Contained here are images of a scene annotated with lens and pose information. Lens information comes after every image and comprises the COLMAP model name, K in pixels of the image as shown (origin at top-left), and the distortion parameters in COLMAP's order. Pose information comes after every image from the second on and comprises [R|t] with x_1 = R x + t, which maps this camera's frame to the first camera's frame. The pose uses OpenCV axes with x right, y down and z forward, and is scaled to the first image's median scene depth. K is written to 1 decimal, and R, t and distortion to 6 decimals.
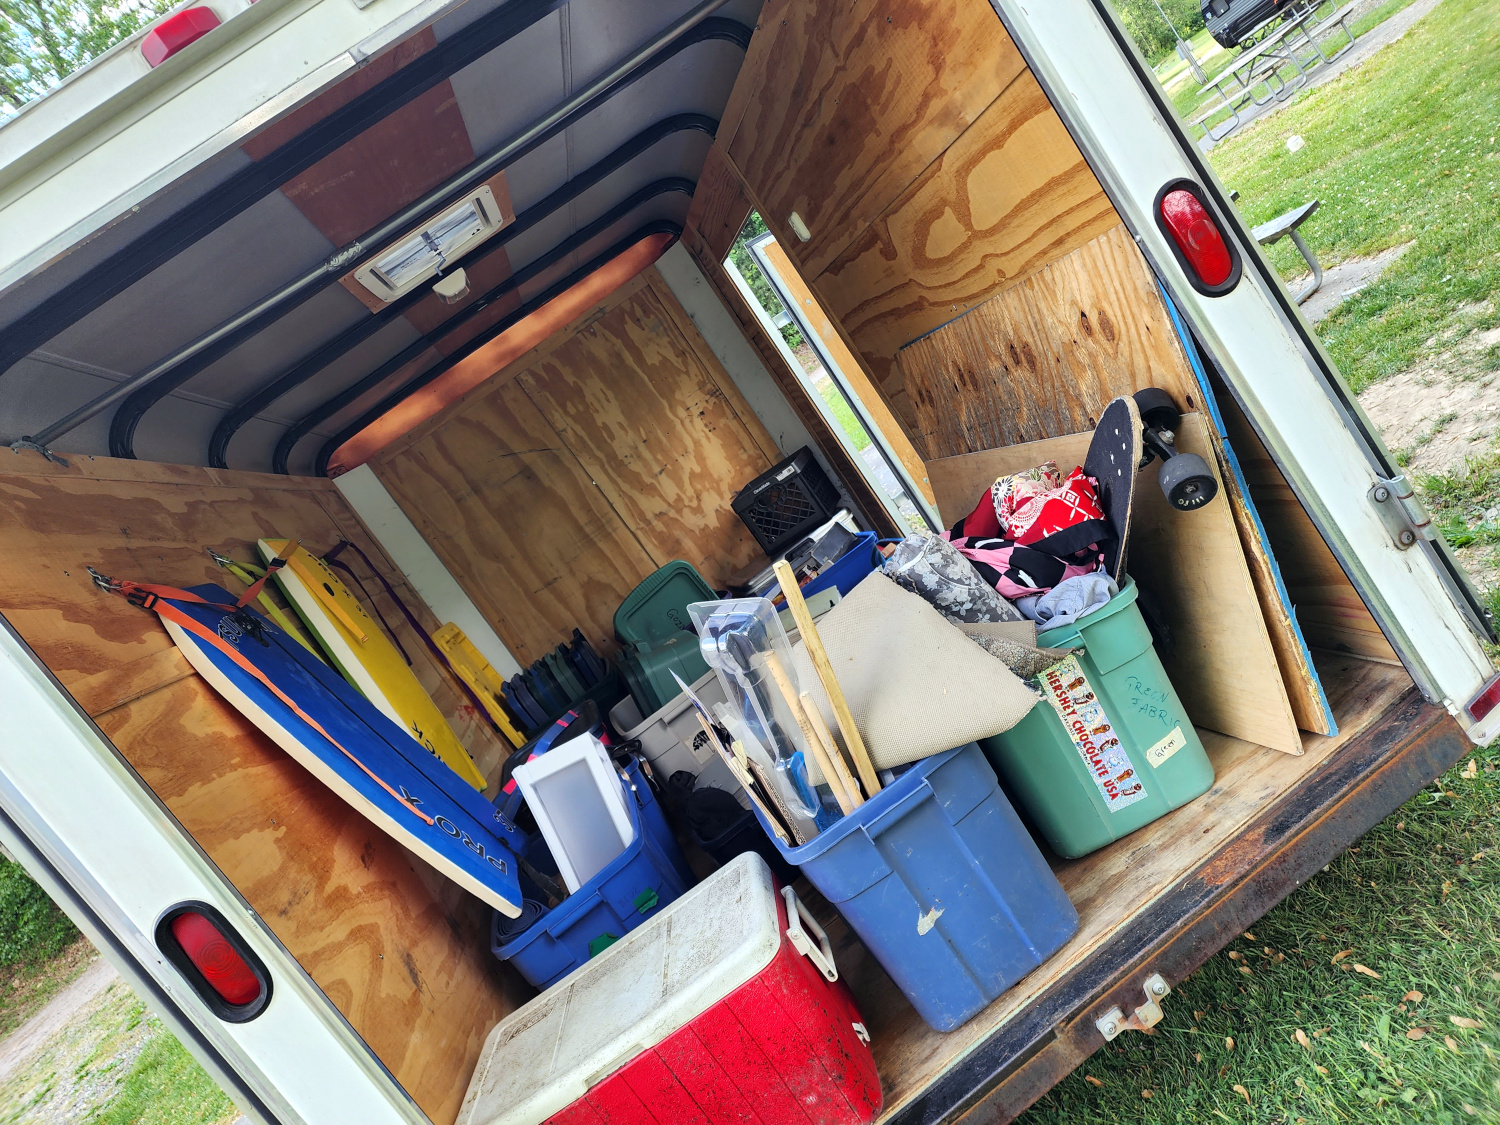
lens RADIAL K [[1015.1, 0, 738.2], [0, 1015.1, 553.0], [0, 0, 1]] dist [-0.036438, -0.003412]
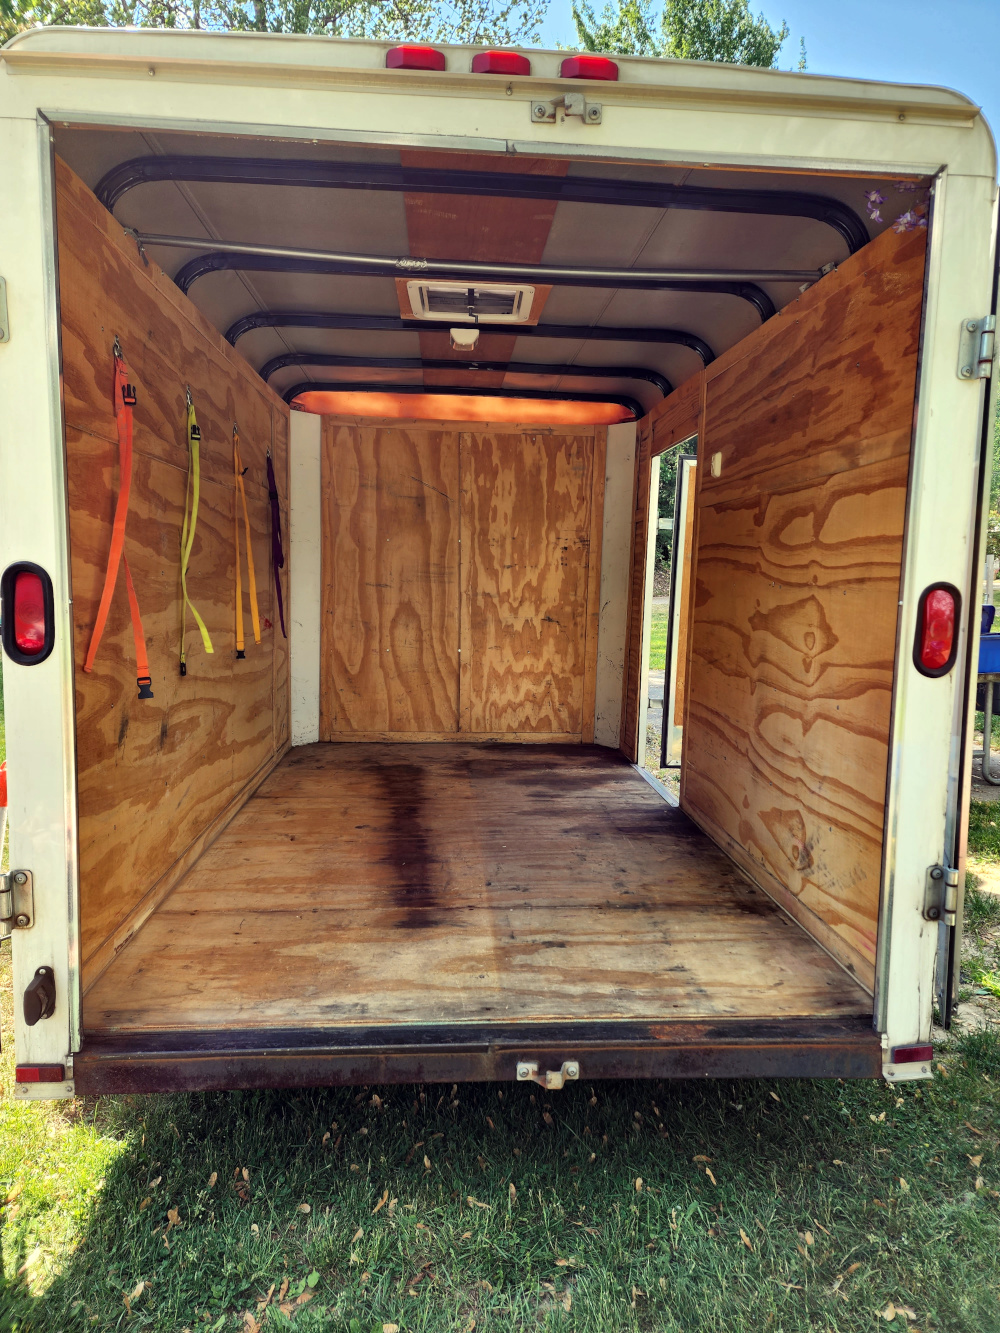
lens RADIAL K [[902.1, 0, 502.8], [0, 902.1, 678.7], [0, 0, 1]] dist [-0.036438, -0.003412]
pose [[0.798629, 0.601156, -0.028360, 0.058983], [-0.601390, 0.798956, 0.000338, 0.064068], [0.022862, 0.016785, 0.999598, -0.146547]]
